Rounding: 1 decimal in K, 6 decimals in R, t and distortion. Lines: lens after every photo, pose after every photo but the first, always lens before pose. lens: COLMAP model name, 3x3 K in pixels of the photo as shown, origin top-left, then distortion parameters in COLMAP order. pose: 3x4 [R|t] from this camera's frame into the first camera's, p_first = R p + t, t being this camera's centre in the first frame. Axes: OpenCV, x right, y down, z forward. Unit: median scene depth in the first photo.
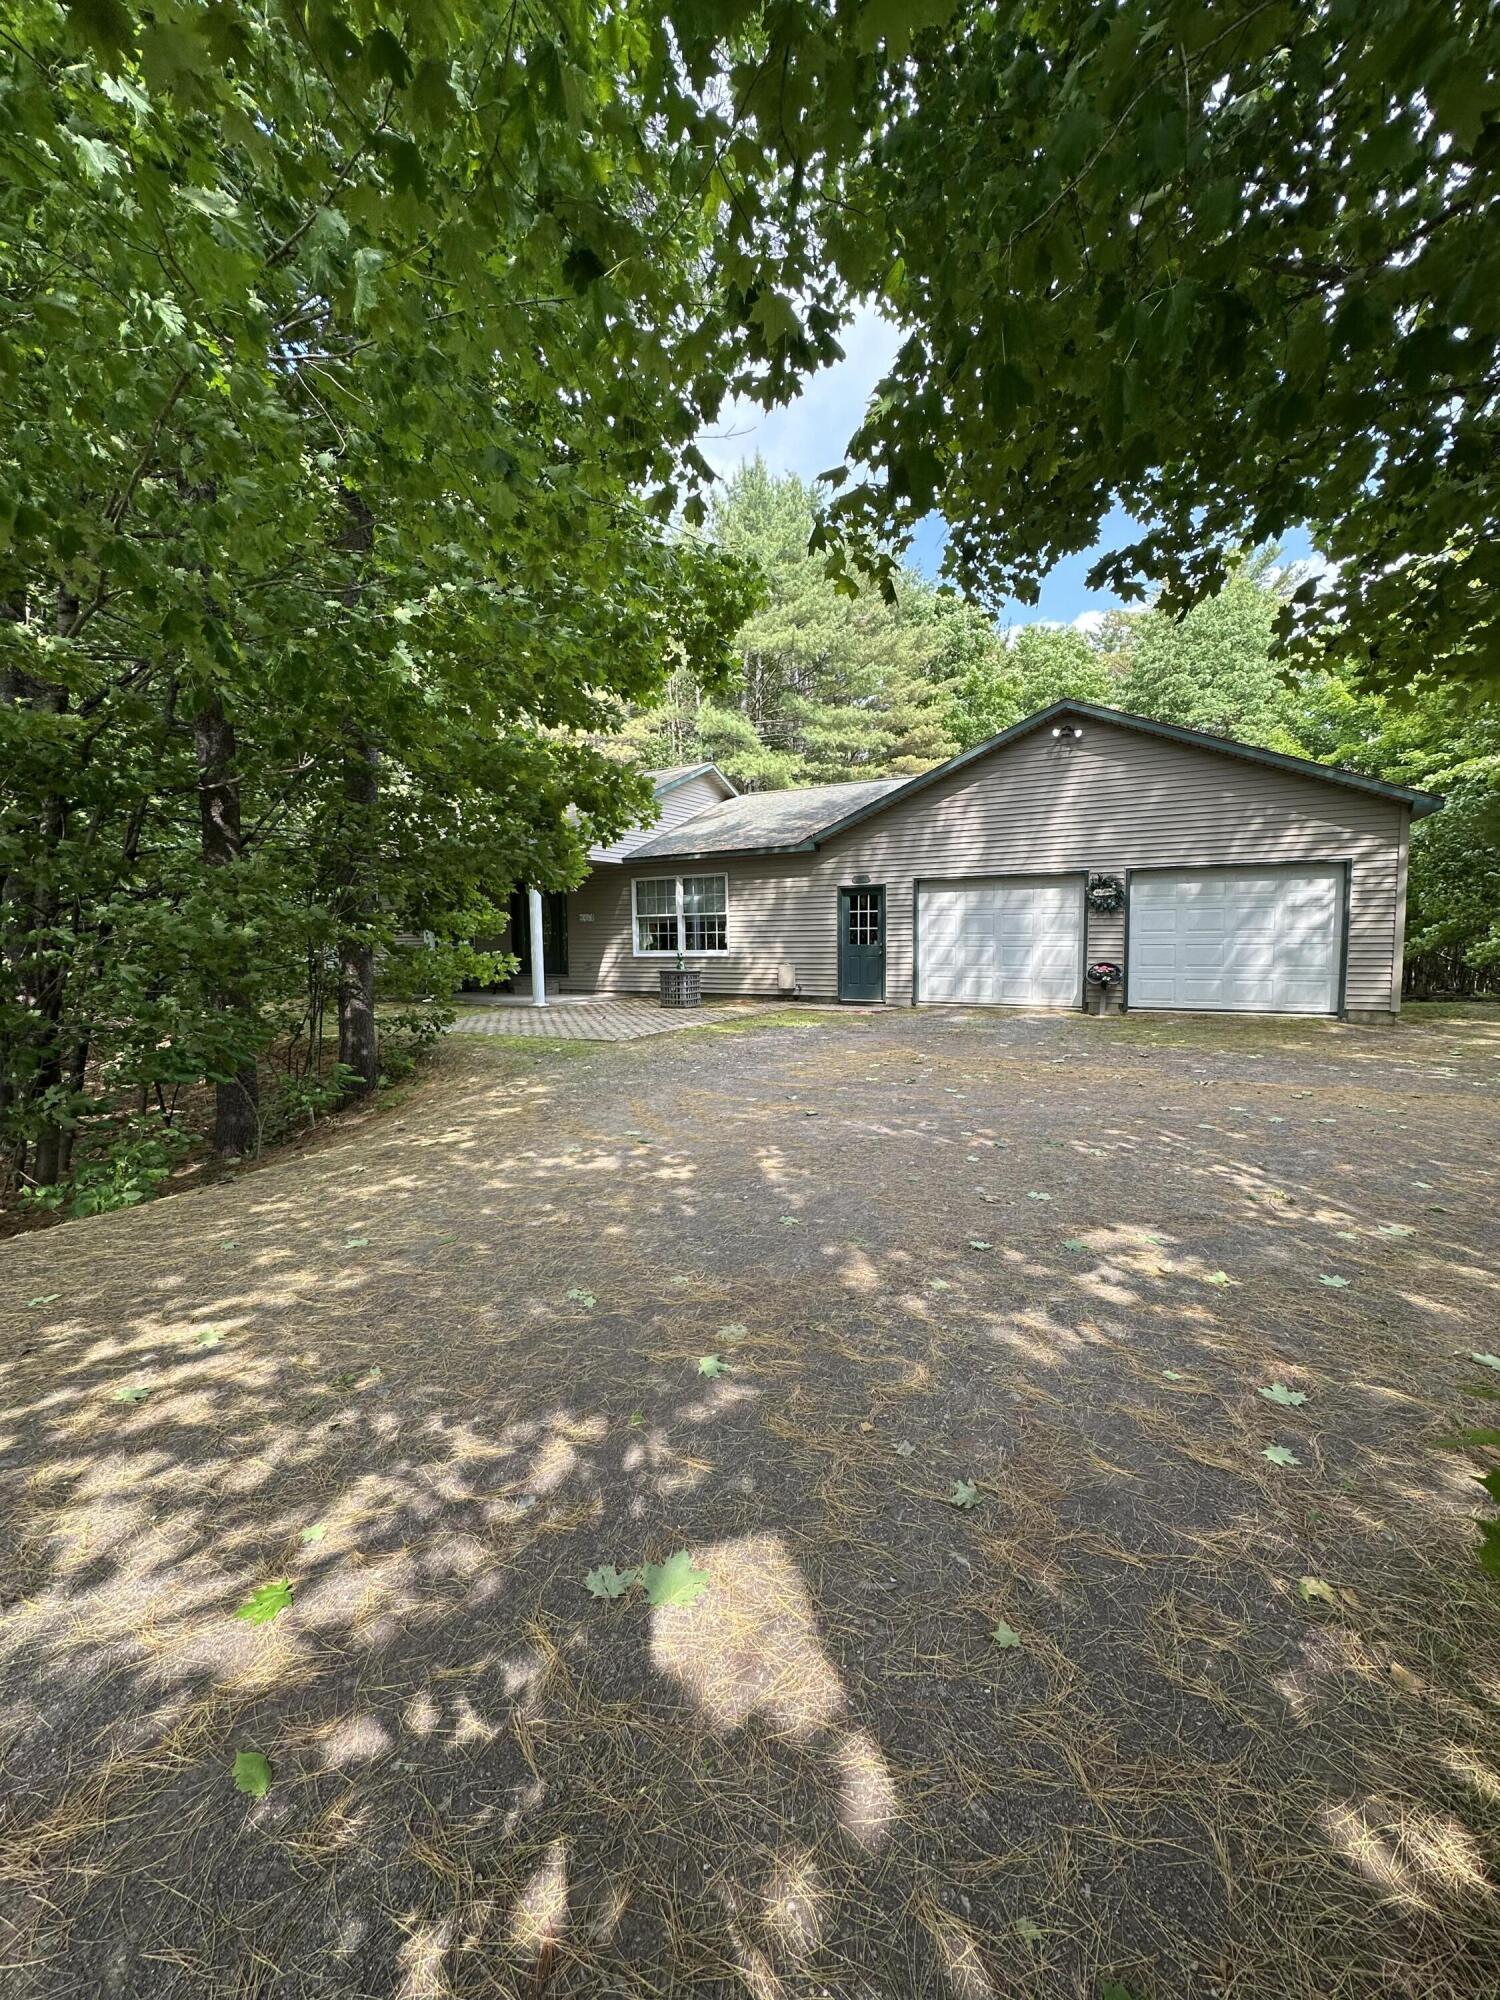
lens RADIAL K [[804.5, 0, 750.0], [0, 804.5, 1000.0], [0, 0, 1]] dist [-0.009074, 0.000199]
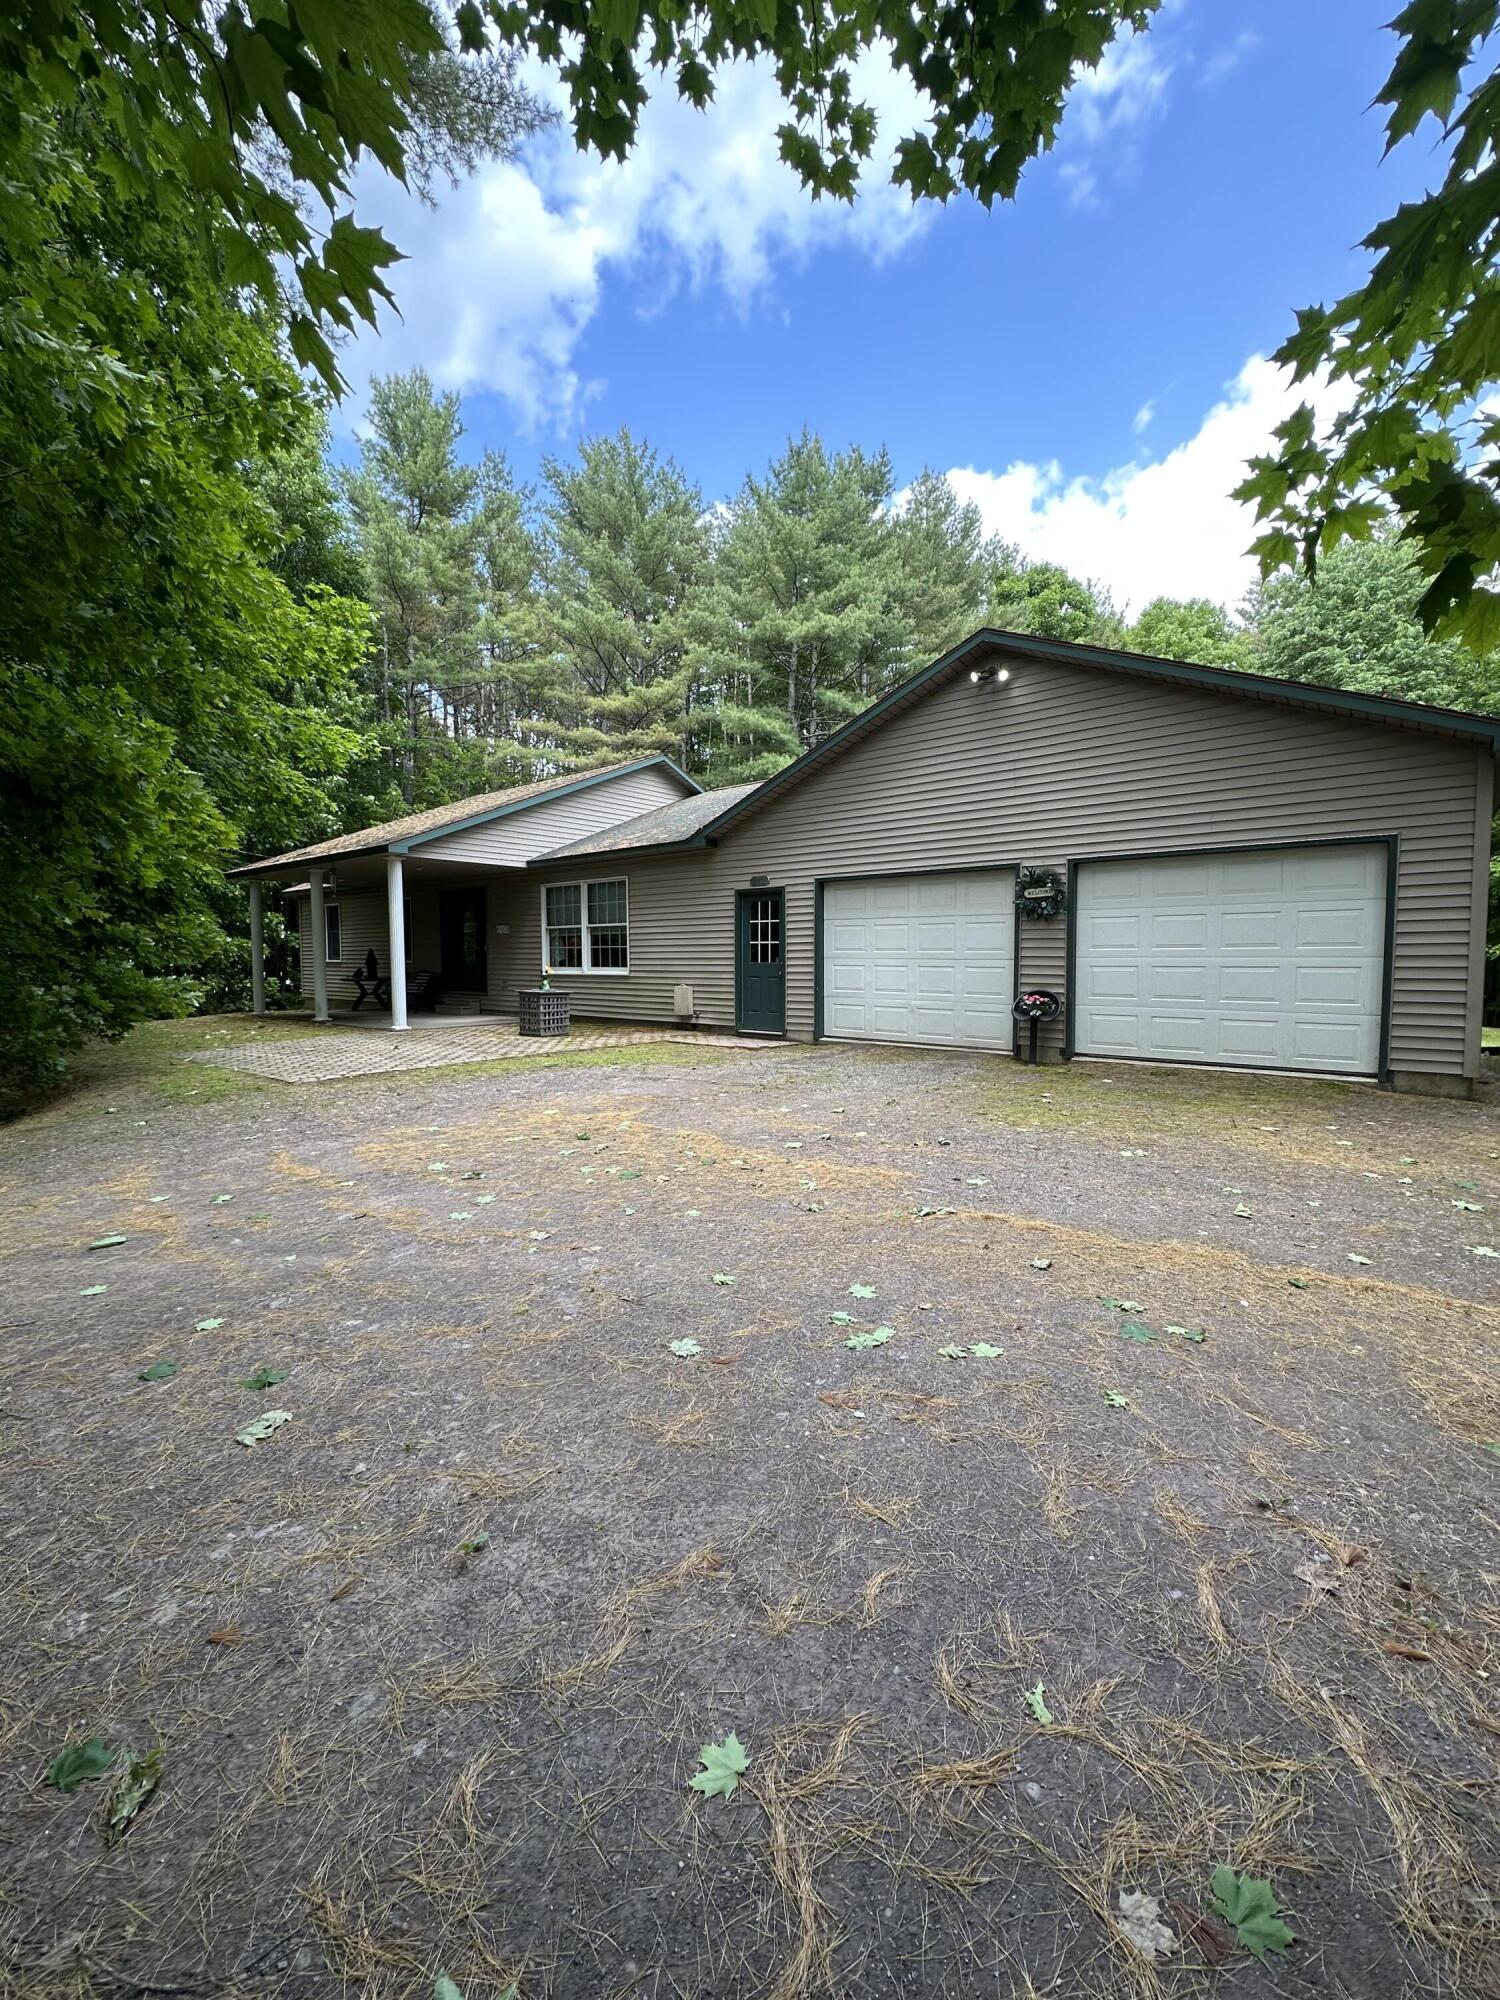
lens RADIAL K [[804.5, 0, 750.0], [0, 804.5, 1000.0], [0, 0, 1]] dist [-0.009074, 0.000199]
pose [[0.984164, 0.018078, -0.176338, 0.268335], [-0.021987, 0.999553, -0.020239, -0.015256], [0.175894, 0.023795, 0.984122, 0.211080]]
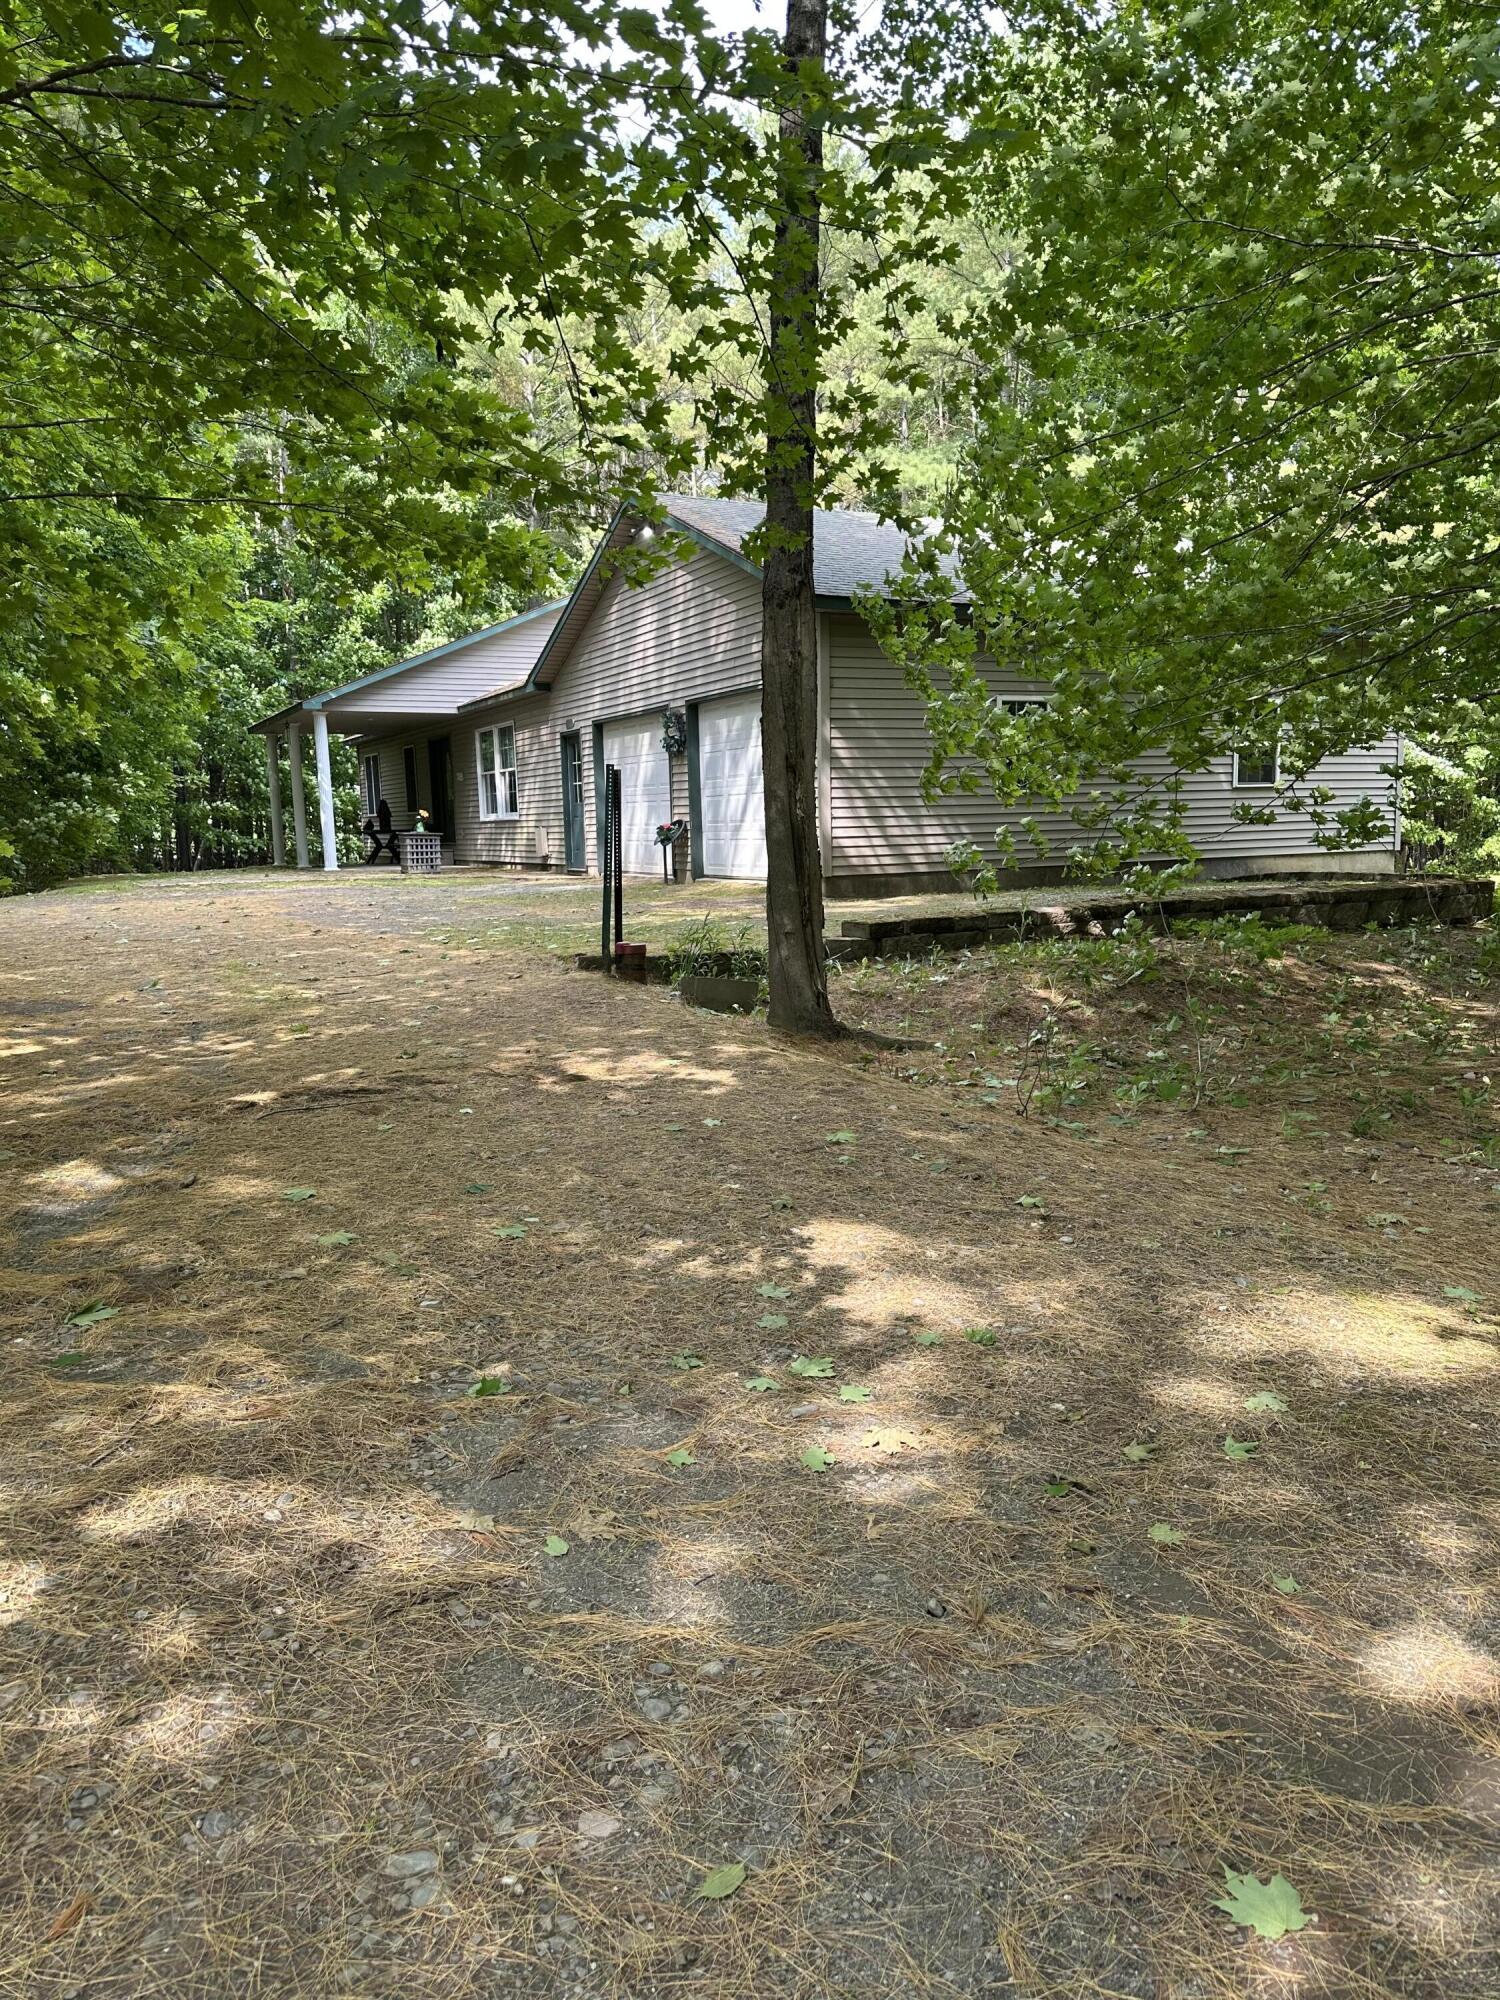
lens RADIAL K [[1405.8, 0, 750.0], [0, 1405.8, 1000.0], [0, 0, 1]] dist [0.124508, -0.209152]
pose [[0.824590, 0.057270, -0.562825, 1.124635], [-0.019959, 0.997188, 0.072227, 0.026527], [0.565379, -0.048324, 0.823414, -0.121231]]
